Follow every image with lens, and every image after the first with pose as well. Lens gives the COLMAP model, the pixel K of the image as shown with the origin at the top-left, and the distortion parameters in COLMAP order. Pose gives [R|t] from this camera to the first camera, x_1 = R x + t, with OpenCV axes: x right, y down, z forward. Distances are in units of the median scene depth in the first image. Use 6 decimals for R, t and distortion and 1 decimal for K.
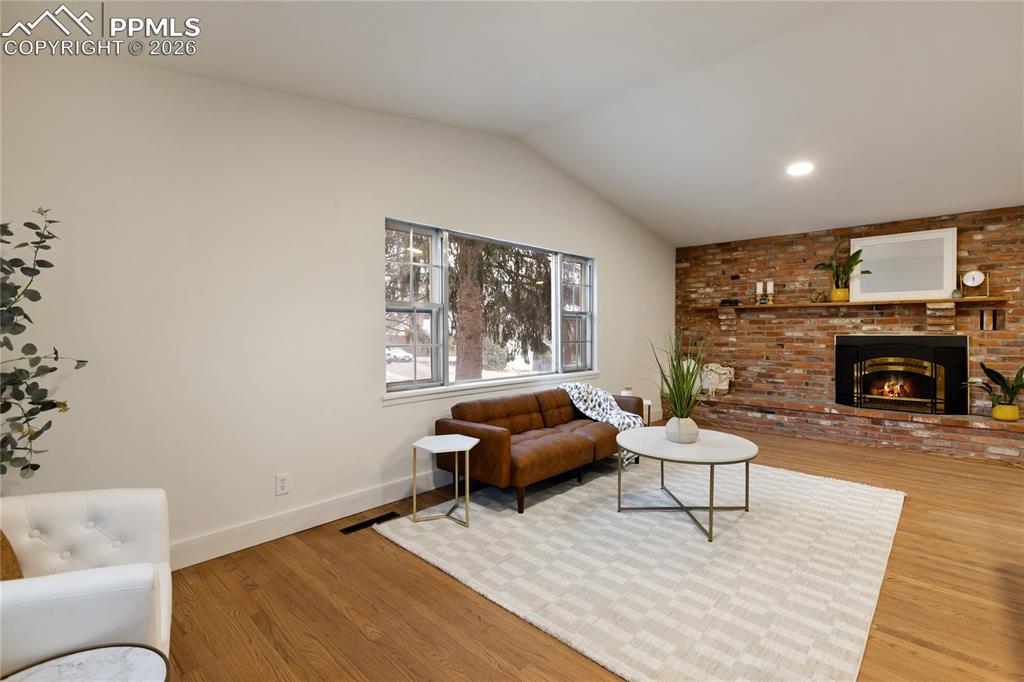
lens RADIAL K [[469.3, 0, 506.6], [0, 469.3, 334.6], [0, 0, 1]] dist [0.004766, -0.001425]
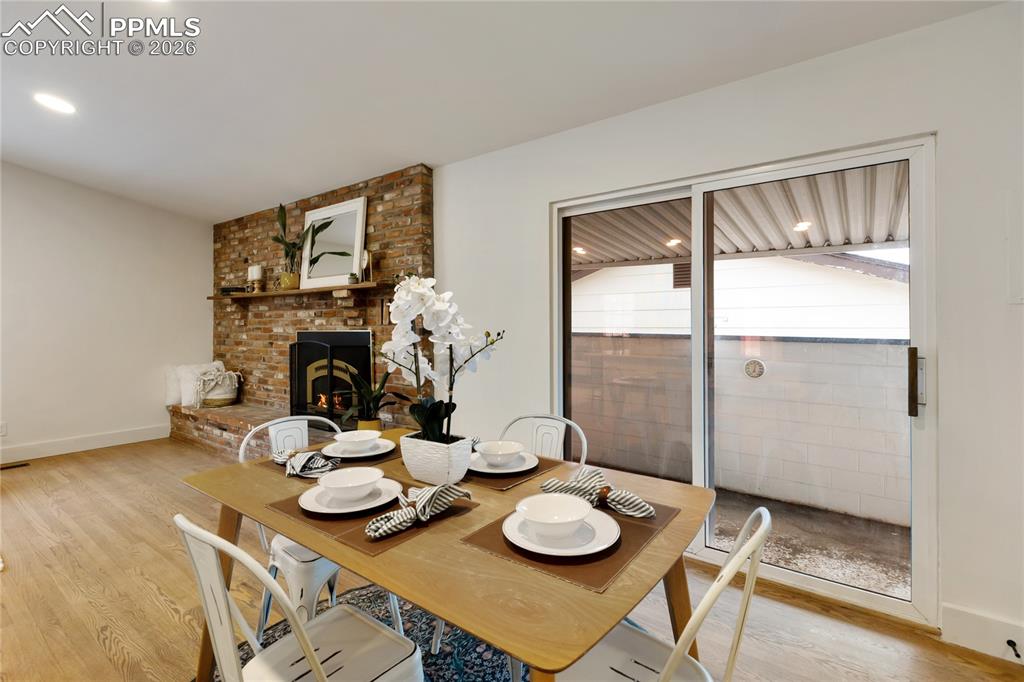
lens RADIAL K [[469.3, 0, 507.5], [0, 469.3, 323.0], [0, 0, 1]] dist [0.004766, -0.001425]
pose [[0.992984, 0.001627, 0.118238, 1.095172], [0.000507, 0.999838, -0.018012, 0.001823], [-0.118248, 0.017945, 0.992822, 0.181178]]
